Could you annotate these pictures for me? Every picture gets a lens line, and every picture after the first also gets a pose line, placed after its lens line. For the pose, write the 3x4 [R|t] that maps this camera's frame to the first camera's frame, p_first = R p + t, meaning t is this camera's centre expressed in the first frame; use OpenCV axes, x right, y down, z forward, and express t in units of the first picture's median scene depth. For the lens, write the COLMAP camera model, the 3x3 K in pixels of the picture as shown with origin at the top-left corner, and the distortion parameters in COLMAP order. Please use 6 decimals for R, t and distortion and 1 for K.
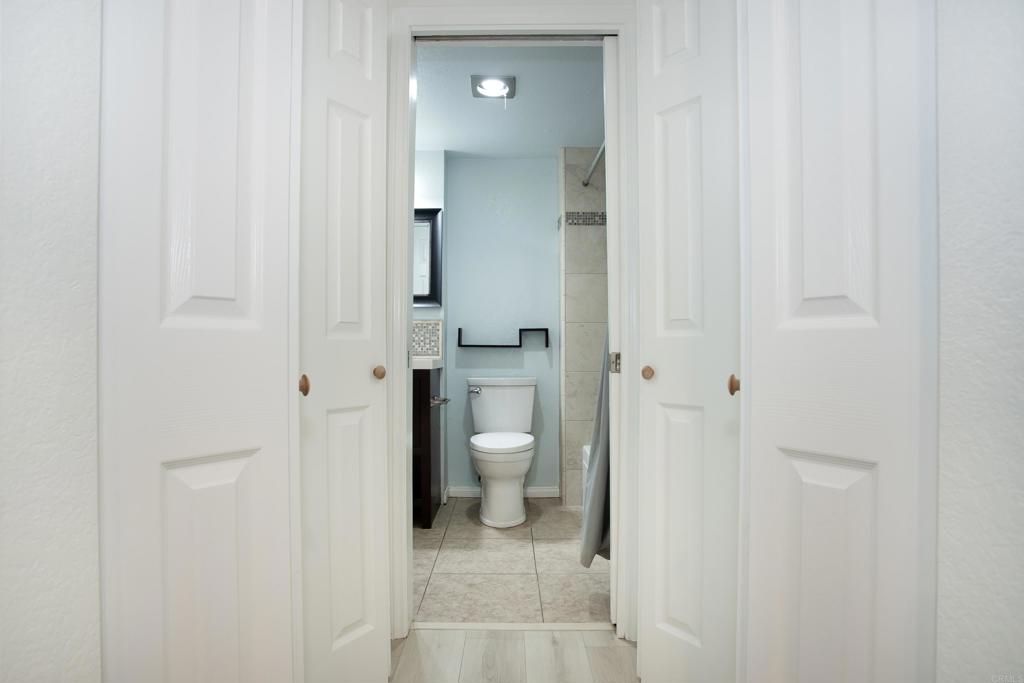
lens RADIAL K [[533.6, 0, 504.0], [0, 533.6, 350.1], [0, 0, 1]] dist [-0.055996, 0.000402]
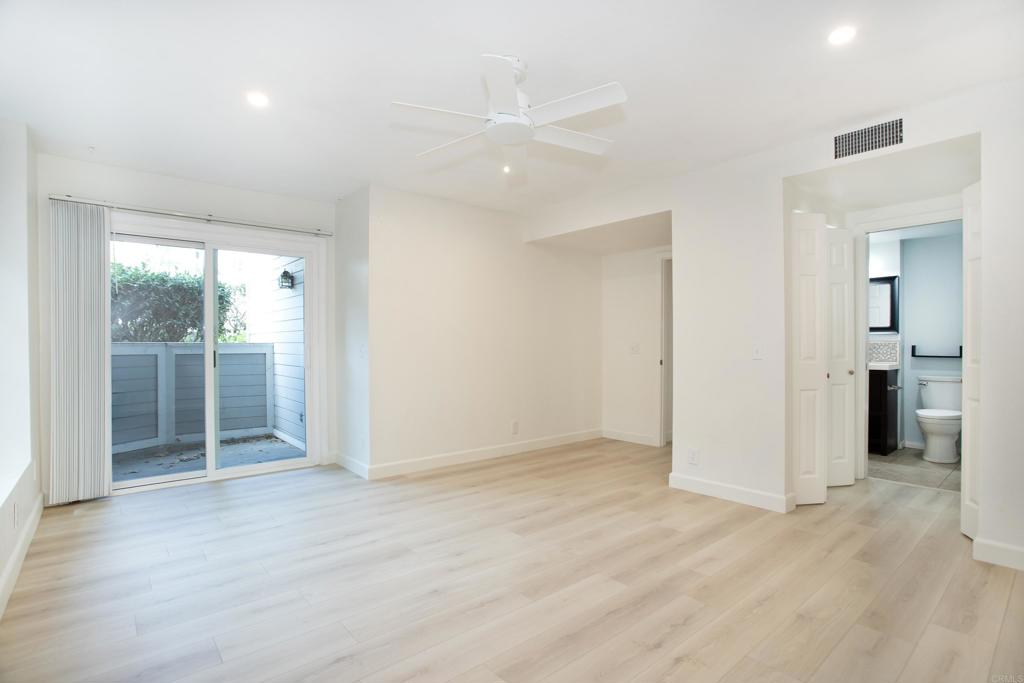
lens RADIAL K [[485.5, 0, 489.4], [0, 485.5, 356.9], [0, 0, 1]] dist [-0.030628, 0.000402]
pose [[0.623383, 0.007758, -0.781878, 0.255489], [0.013033, 0.999709, 0.020310, -0.054489], [0.781808, -0.022851, 0.623100, -0.975510]]
